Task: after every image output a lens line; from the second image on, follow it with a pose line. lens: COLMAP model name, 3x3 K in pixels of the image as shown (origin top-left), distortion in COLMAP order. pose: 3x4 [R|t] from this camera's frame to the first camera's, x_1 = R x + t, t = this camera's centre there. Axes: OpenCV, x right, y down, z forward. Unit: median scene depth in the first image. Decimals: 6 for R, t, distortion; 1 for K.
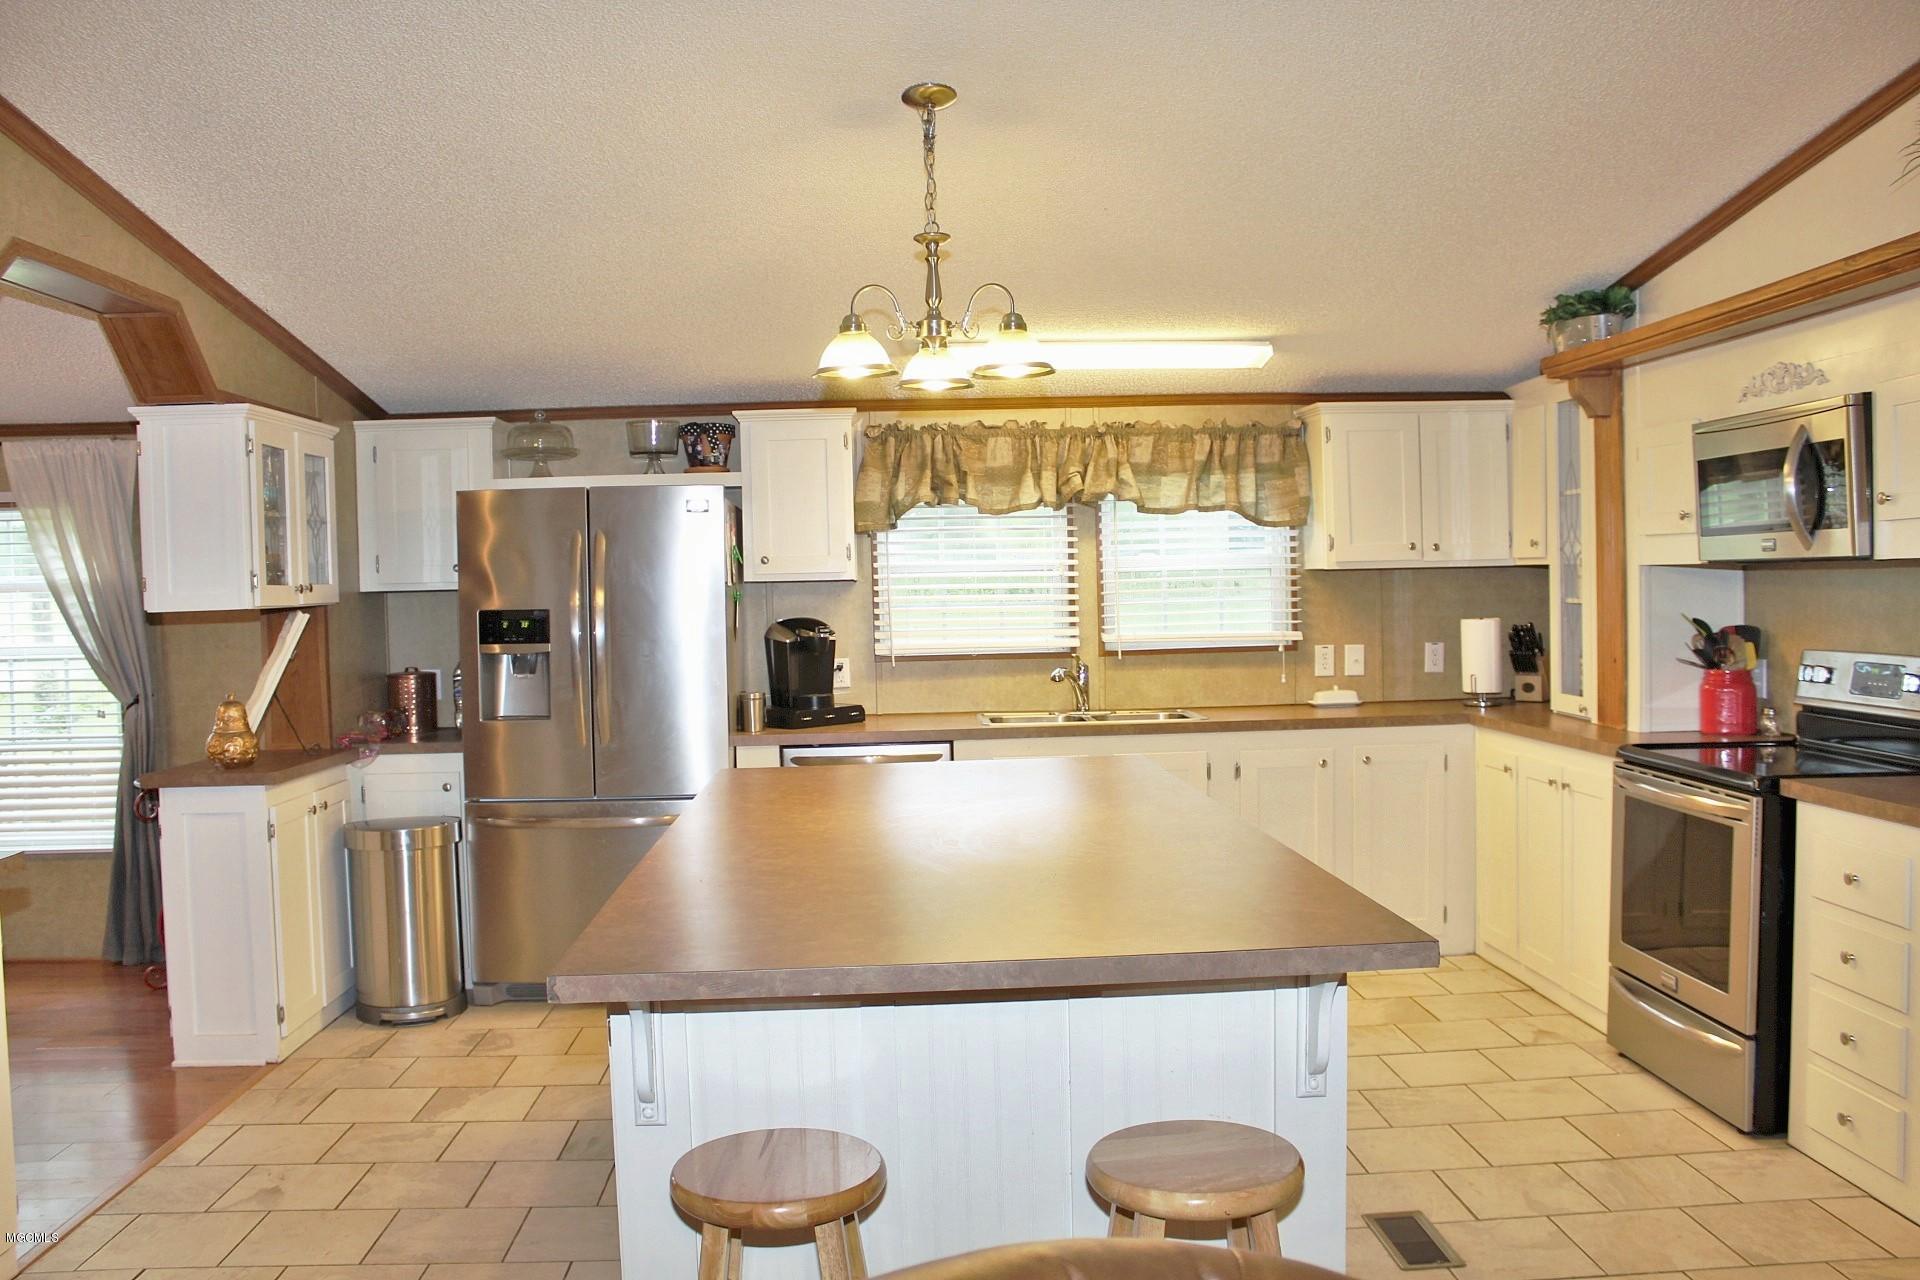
lens RADIAL K [[1575.5, 0, 949.4], [0, 1575.5, 649.8], [0, 0, 1]] dist [-0.170752, 0.152130]
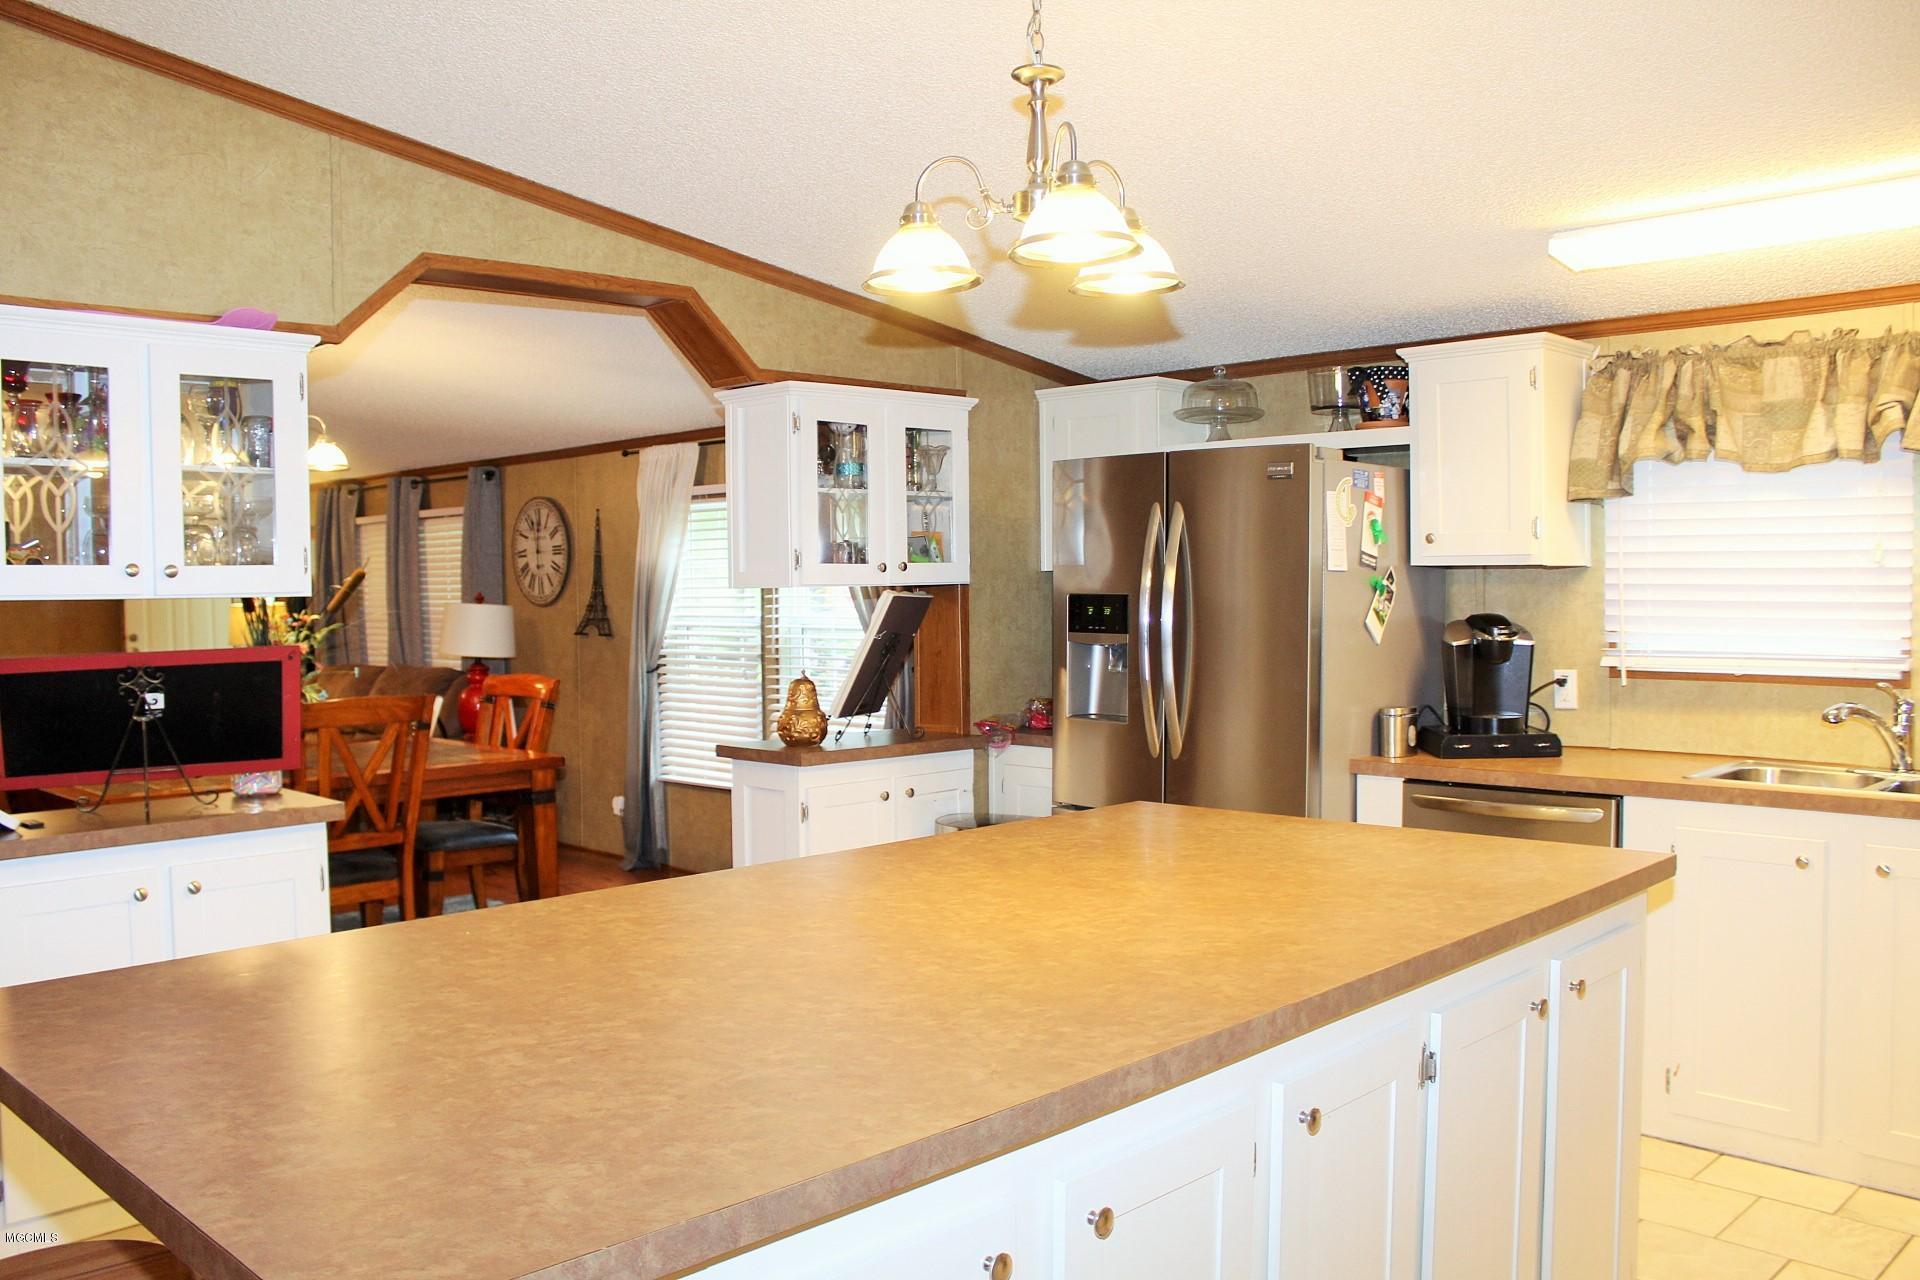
lens RADIAL K [[1575.5, 0, 949.4], [0, 1575.5, 649.8], [0, 0, 1]] dist [-0.170752, 0.152130]
pose [[0.676558, 0.045986, -0.734952, 0.282753], [-0.034607, 0.998931, 0.030645, -0.016922], [0.735576, 0.004701, 0.677426, 0.300533]]
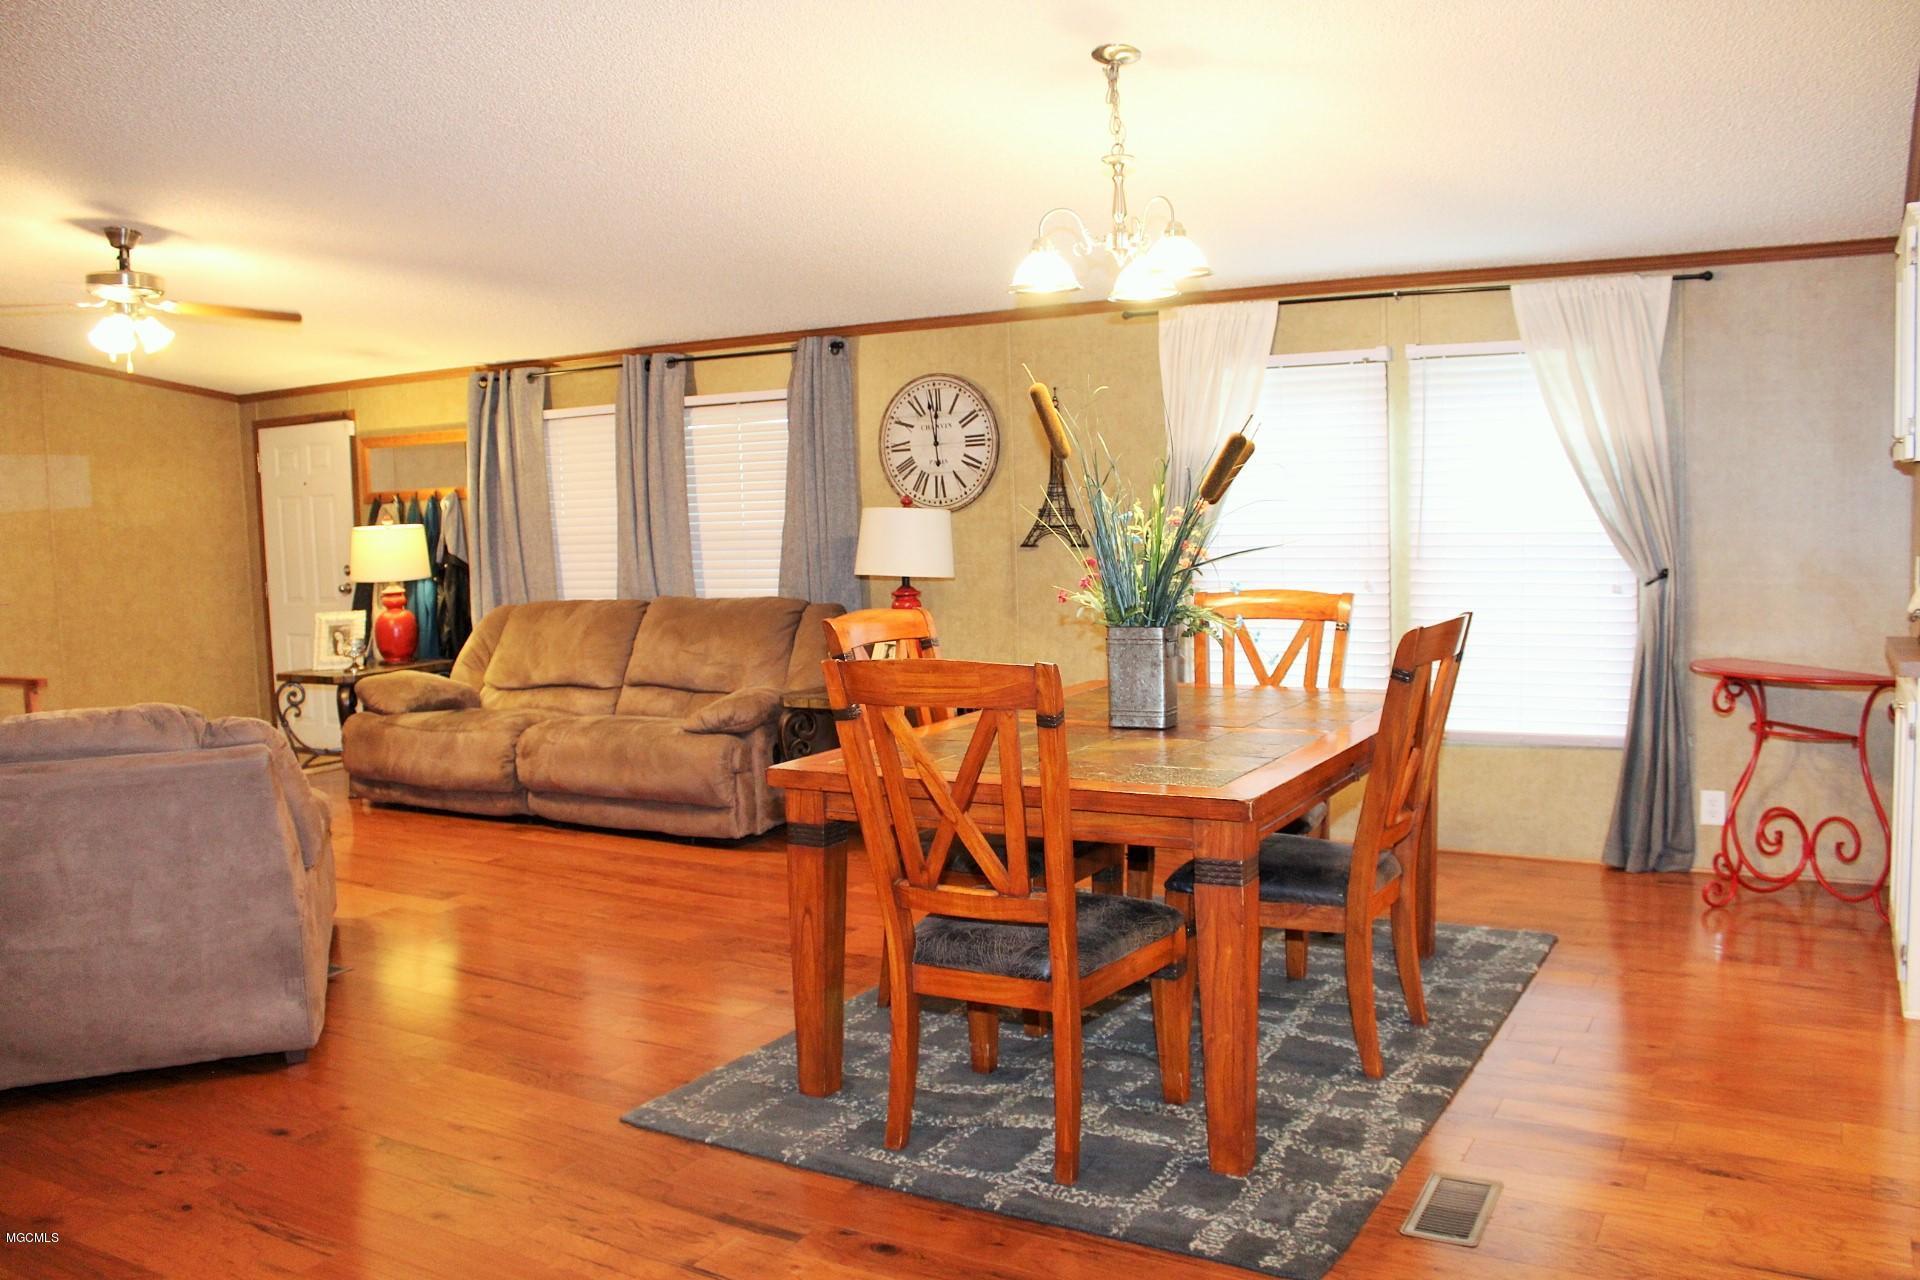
lens RADIAL K [[1575.5, 0, 949.4], [0, 1575.5, 649.8], [0, 0, 1]] dist [-0.170752, 0.152130]
pose [[0.840370, 0.047054, -0.539967, -0.408531], [-0.011987, 0.997594, 0.068277, 0.021091], [0.541880, -0.050905, 0.838913, 0.038142]]
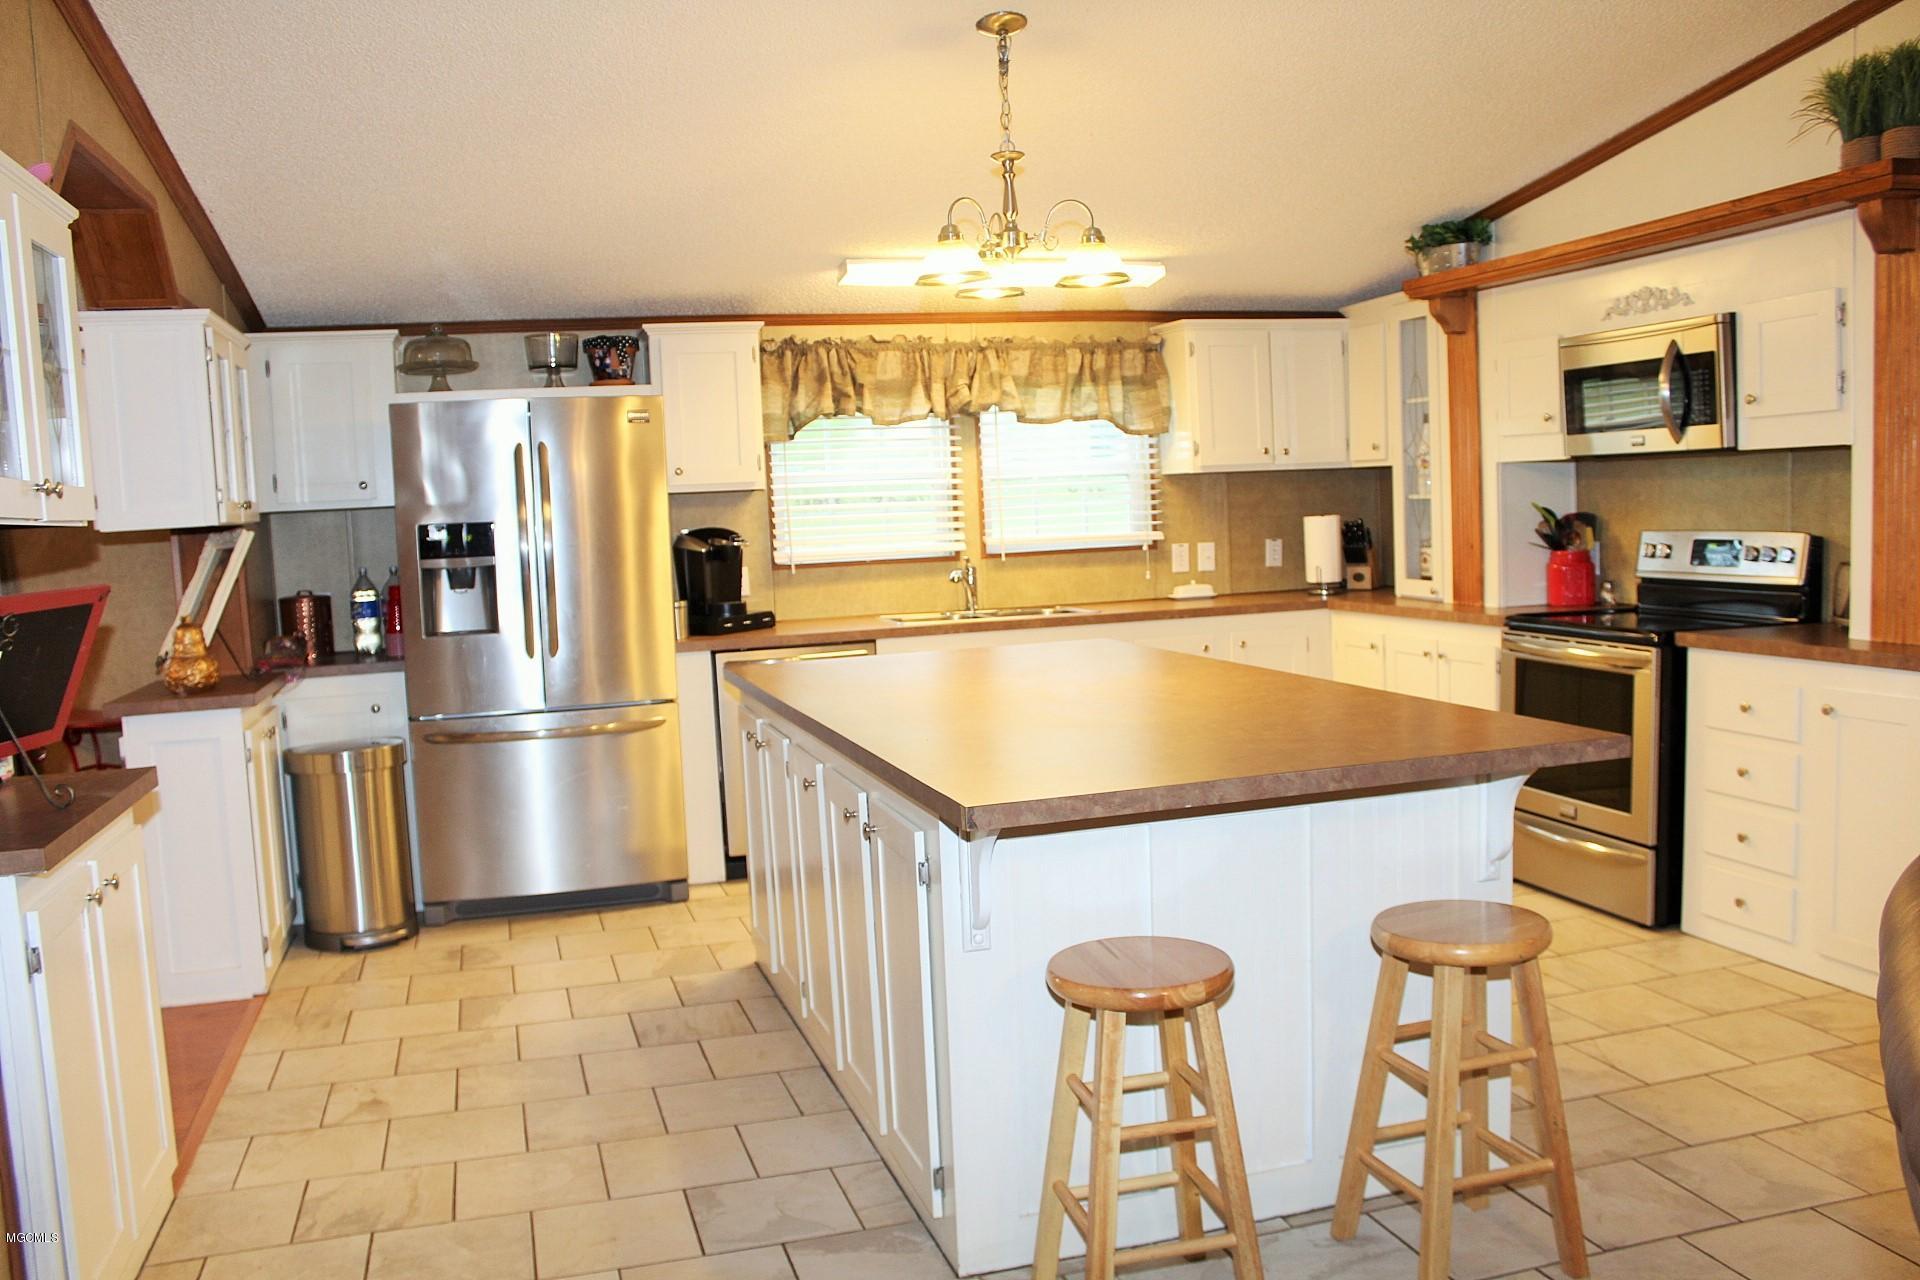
lens RADIAL K [[1582.5, 0, 947.3], [0, 1582.5, 651.7], [0, 0, 1]] dist [-0.172642, 0.155899]
pose [[0.971192, -0.039922, 0.234929, -0.189251], [0.029463, 0.998419, 0.047866, 0.015643], [-0.236469, -0.039566, 0.970833, -0.032873]]
